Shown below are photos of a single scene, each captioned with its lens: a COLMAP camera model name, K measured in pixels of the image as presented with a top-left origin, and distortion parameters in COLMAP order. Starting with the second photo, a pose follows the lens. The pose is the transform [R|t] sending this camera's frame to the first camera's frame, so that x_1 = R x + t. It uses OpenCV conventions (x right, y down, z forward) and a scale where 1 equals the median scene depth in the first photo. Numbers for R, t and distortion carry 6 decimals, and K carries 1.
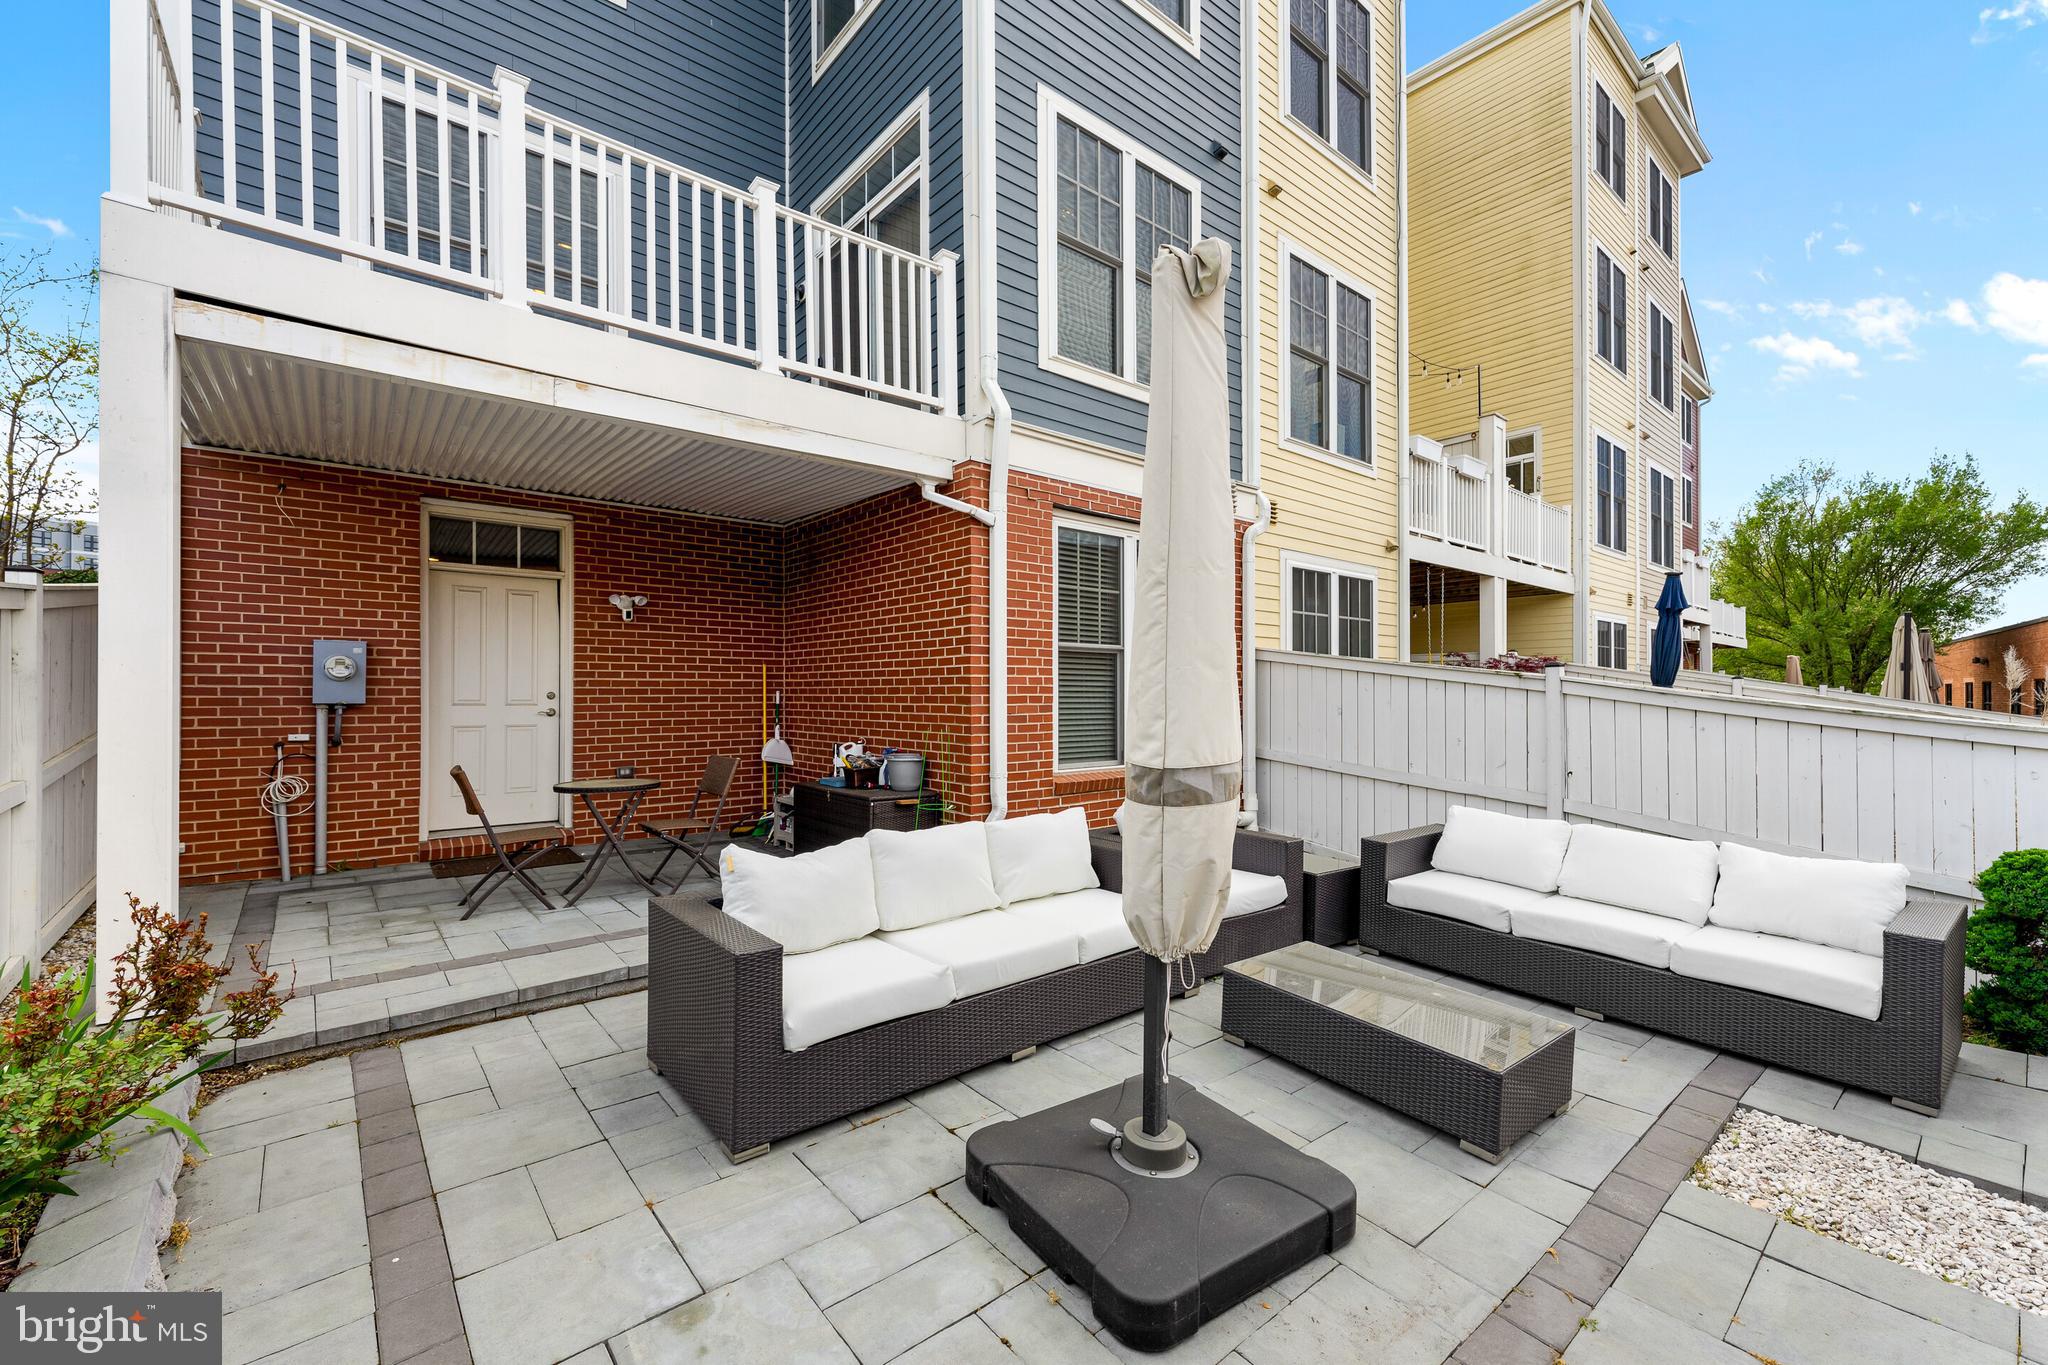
lens RADIAL K [[822.6, 0, 1014.2], [0, 822.6, 686.6], [0, 0, 1]] dist [0.001958, 0.000583]
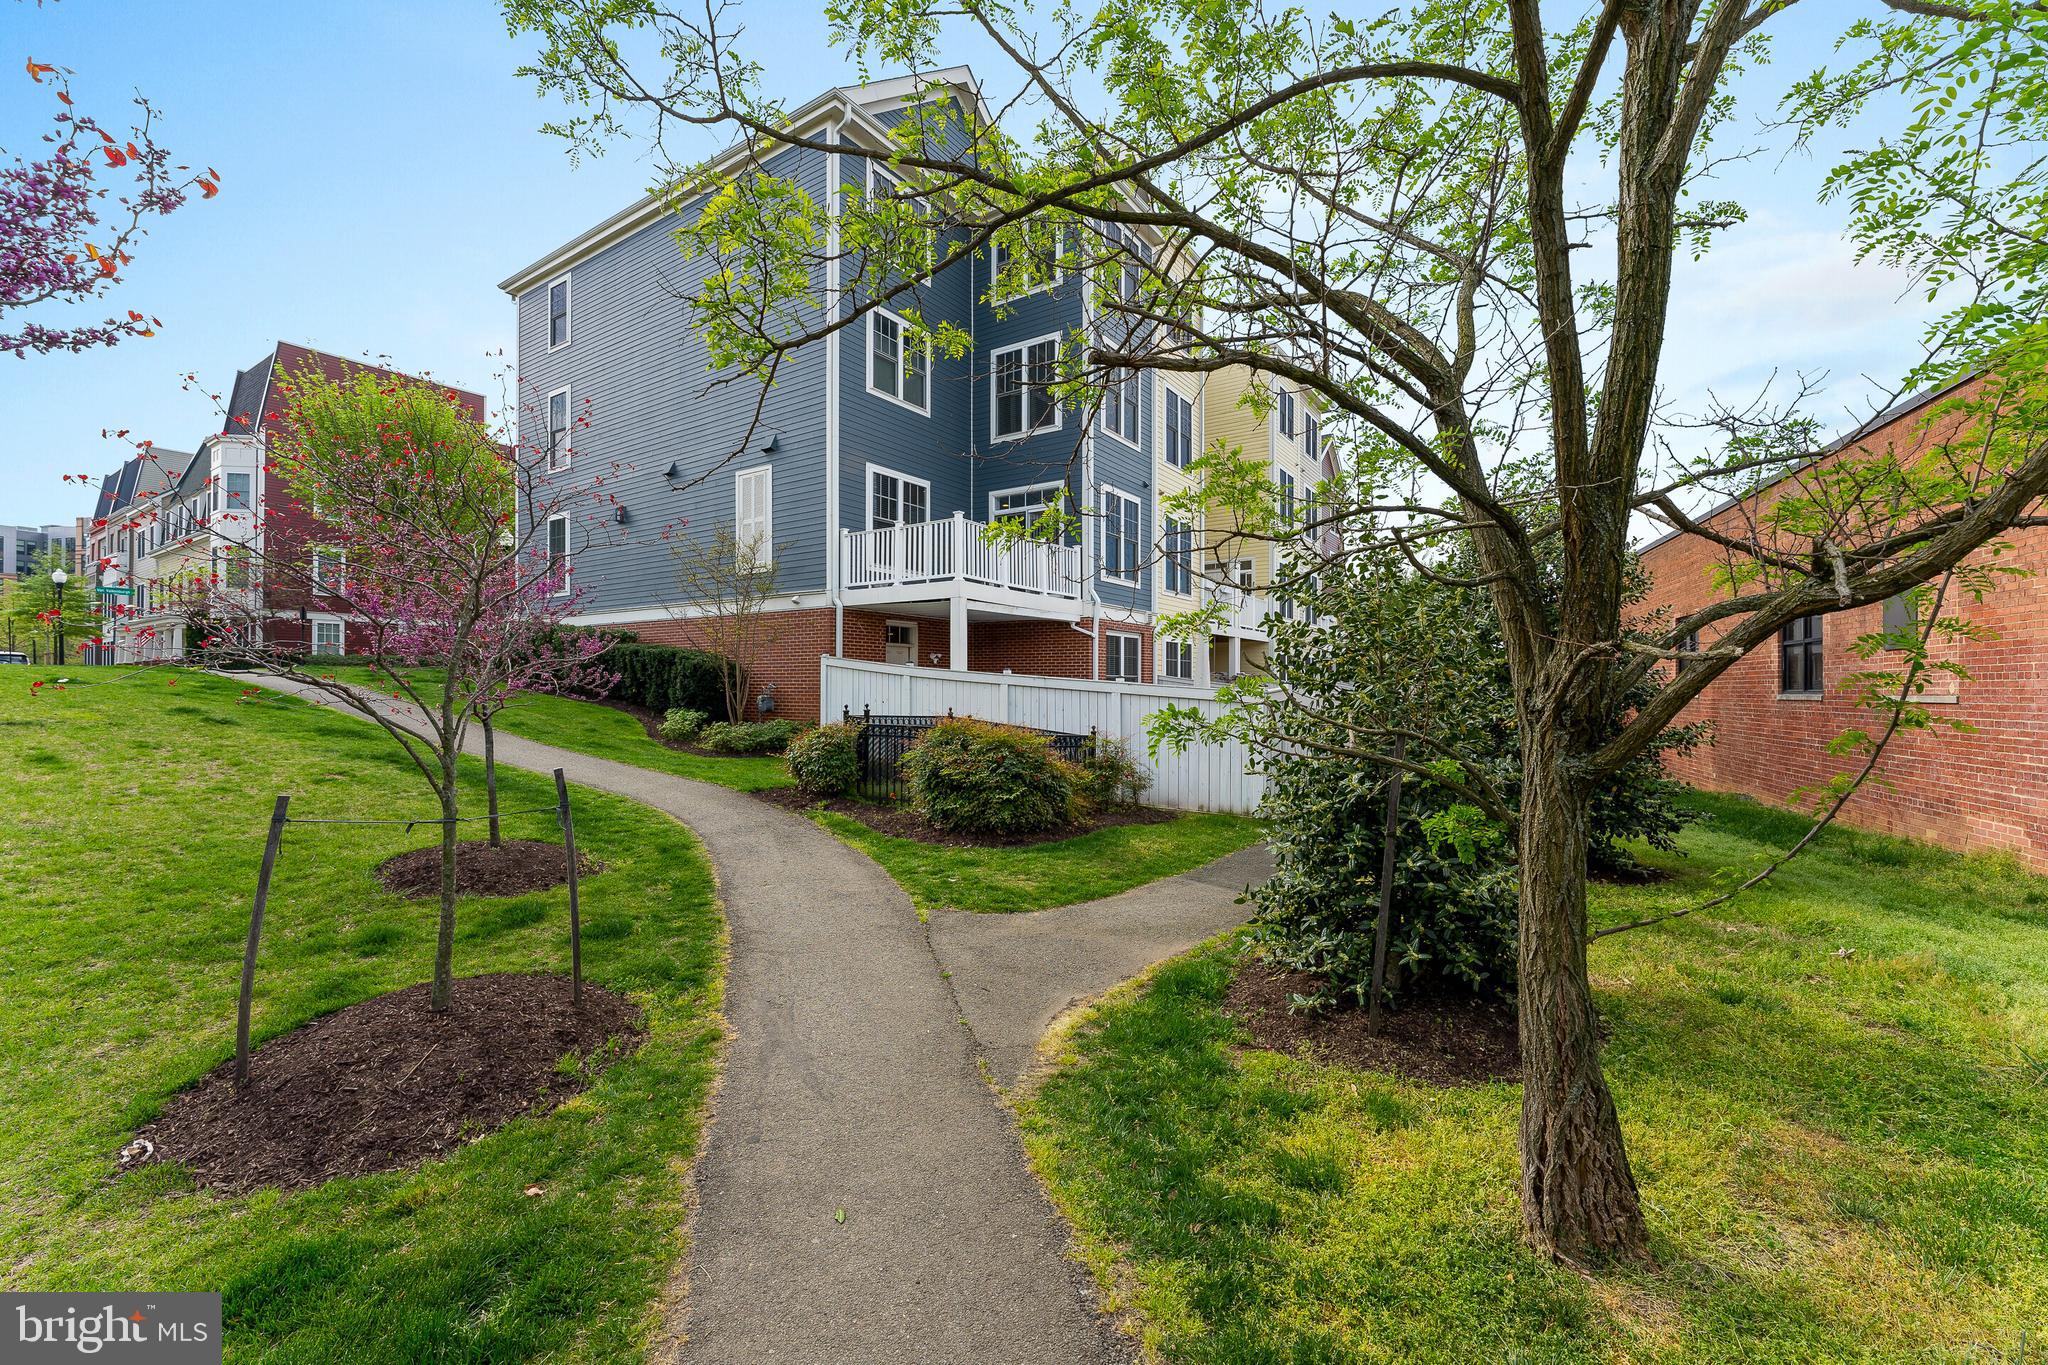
lens RADIAL K [[822.6, 0, 1024.8], [0, 822.6, 684.7], [0, 0, 1]] dist [0.001958, 0.000583]
pose [[0.957747, 0.002744, 0.287600, -1.044080], [-0.003016, 0.999995, 0.000504, -0.021038], [-0.287598, -0.001350, 0.957750, -1.672753]]
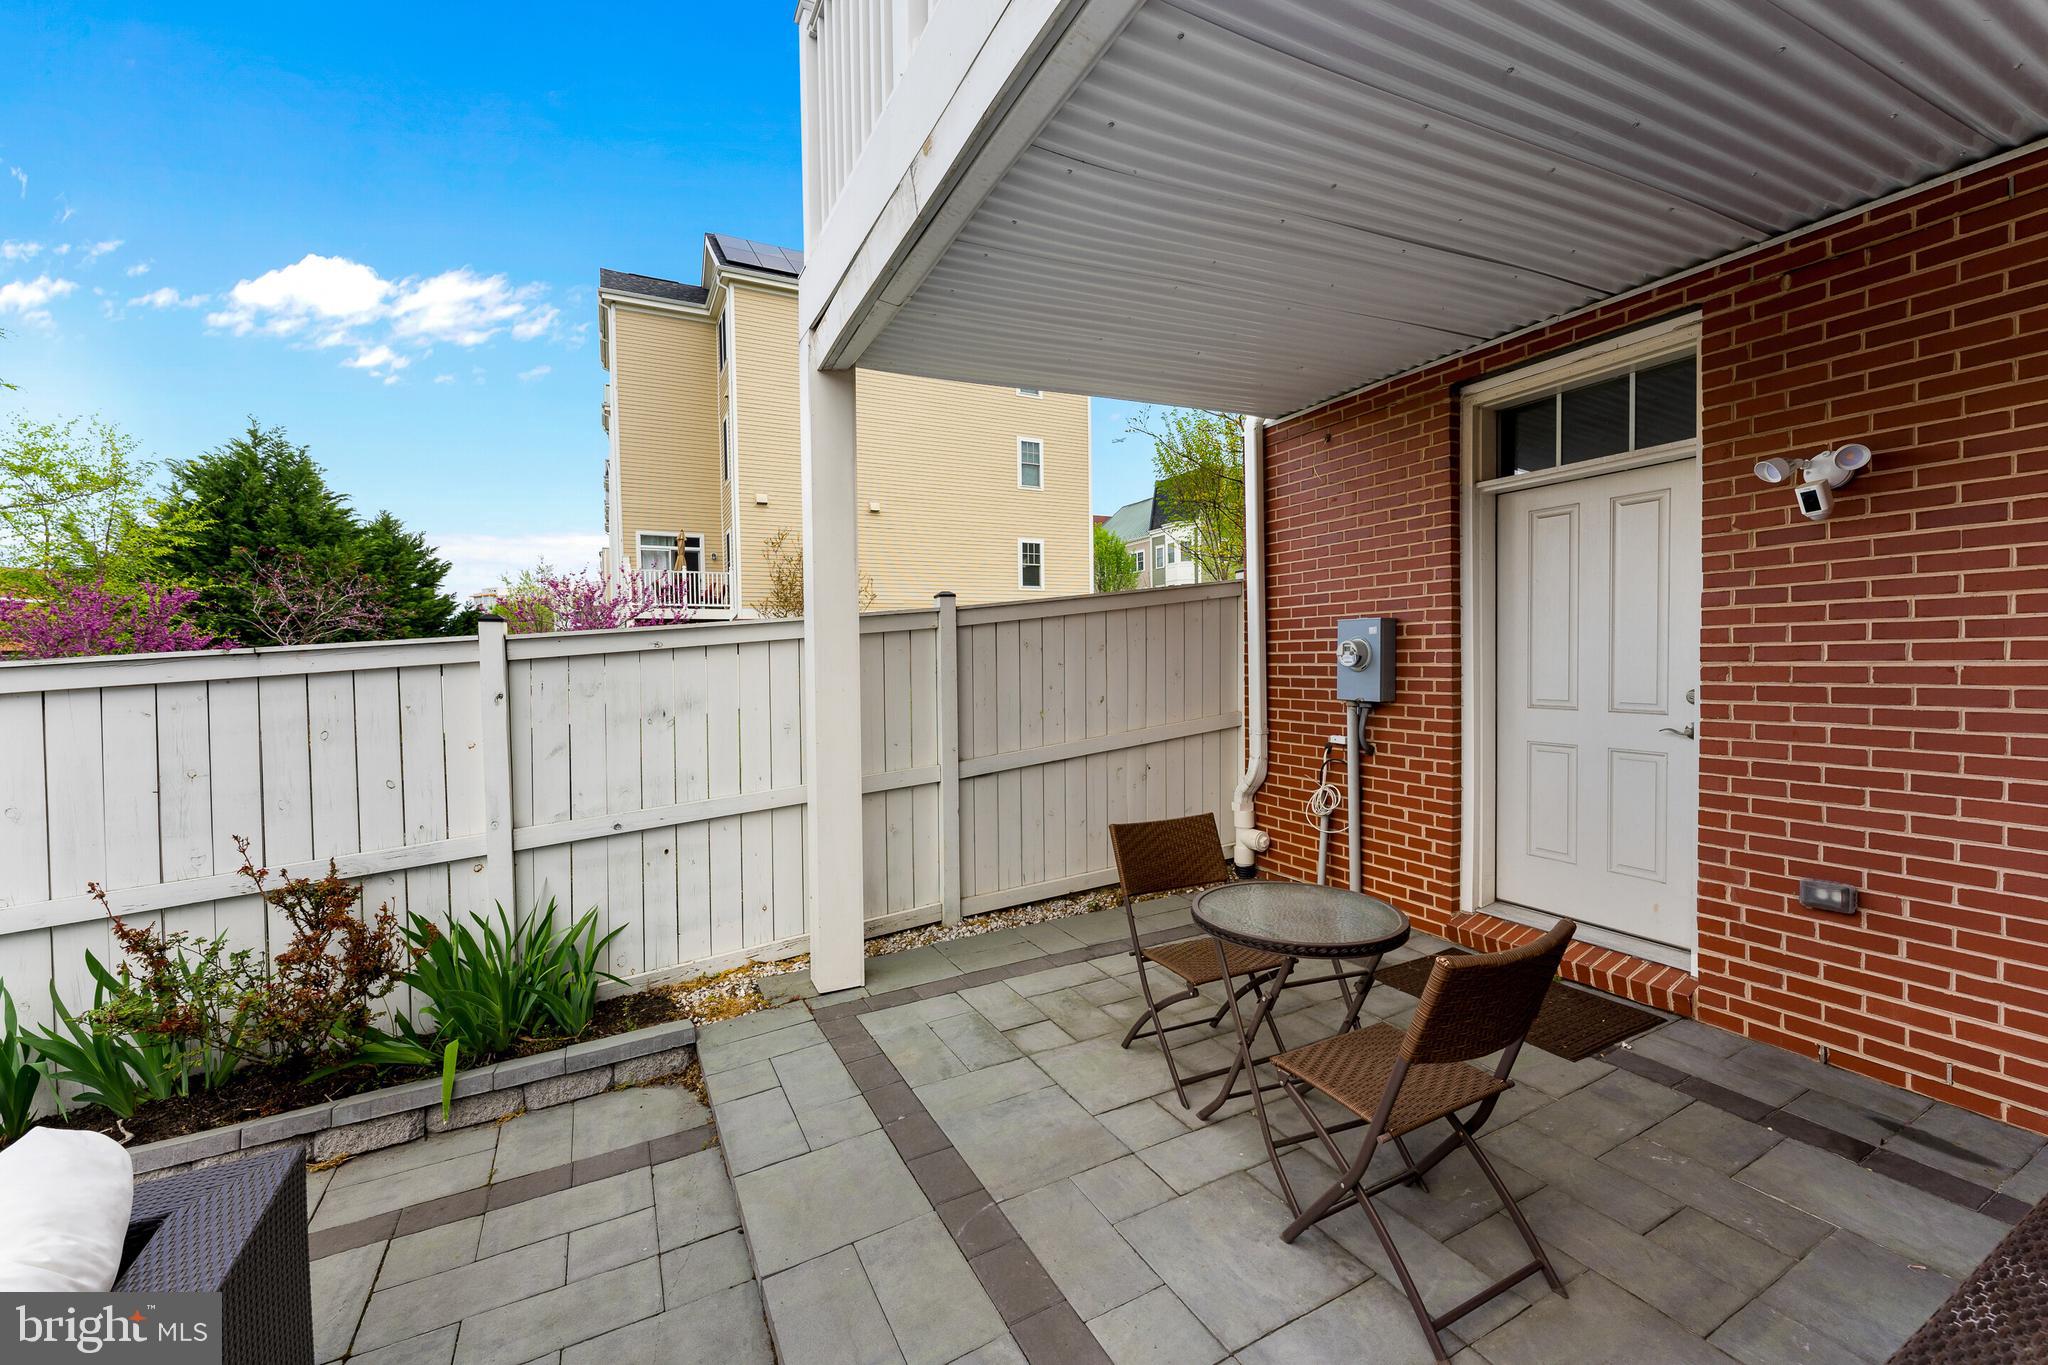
lens RADIAL K [[822.6, 0, 1021.5], [0, 822.6, 674.5], [0, 0, 1]] dist [0.001958, 0.000583]
pose [[-0.218289, 0.032666, -0.975337, -0.001013], [0.038600, 0.998947, 0.024818, -0.032701], [0.975120, -0.032231, -0.219320, 0.802624]]
